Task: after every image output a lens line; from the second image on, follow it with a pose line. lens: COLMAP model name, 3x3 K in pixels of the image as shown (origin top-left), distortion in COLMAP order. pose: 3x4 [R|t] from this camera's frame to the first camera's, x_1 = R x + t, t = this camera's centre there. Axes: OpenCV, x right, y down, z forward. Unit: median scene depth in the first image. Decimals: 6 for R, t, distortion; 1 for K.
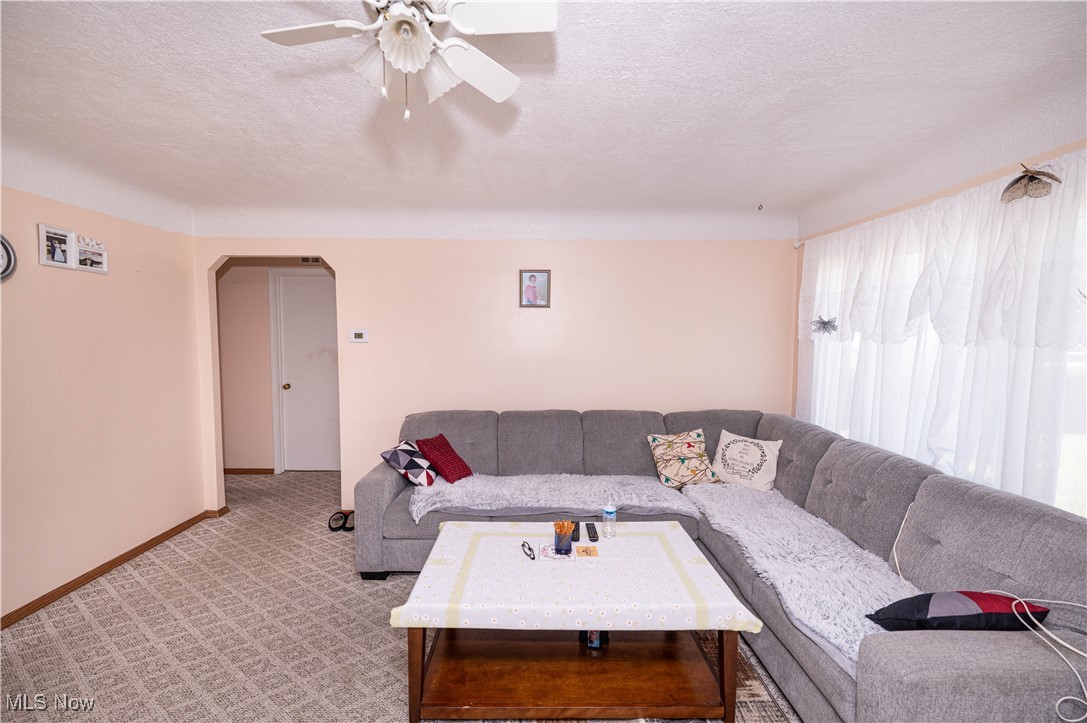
lens RADIAL K [[435.0, 0, 542.6], [0, 435.0, 363.8], [0, 0, 1]] dist [-0.001885, 0.000037]
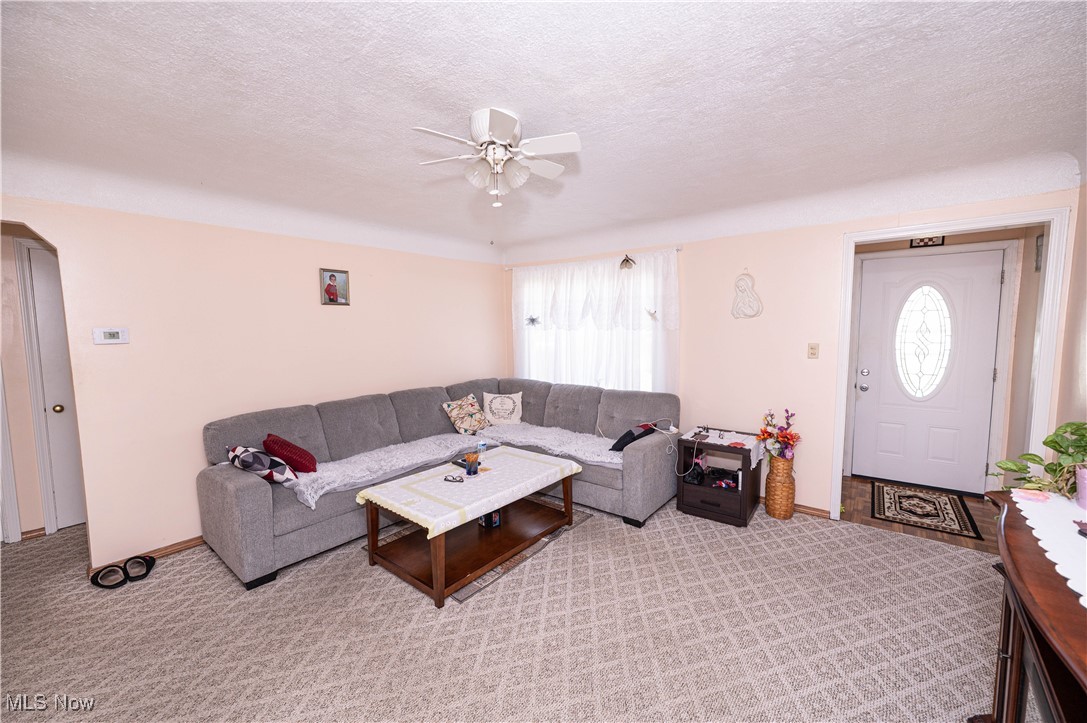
lens RADIAL K [[435.0, 0, 550.0], [0, 435.0, 363.5], [0, 0, 1]] dist [-0.001885, 0.000037]
pose [[0.627853, -0.078163, 0.774397, -0.625027], [0.068345, 0.996638, 0.045183, 0.004375], [-0.775325, 0.024558, 0.631085, -0.107705]]
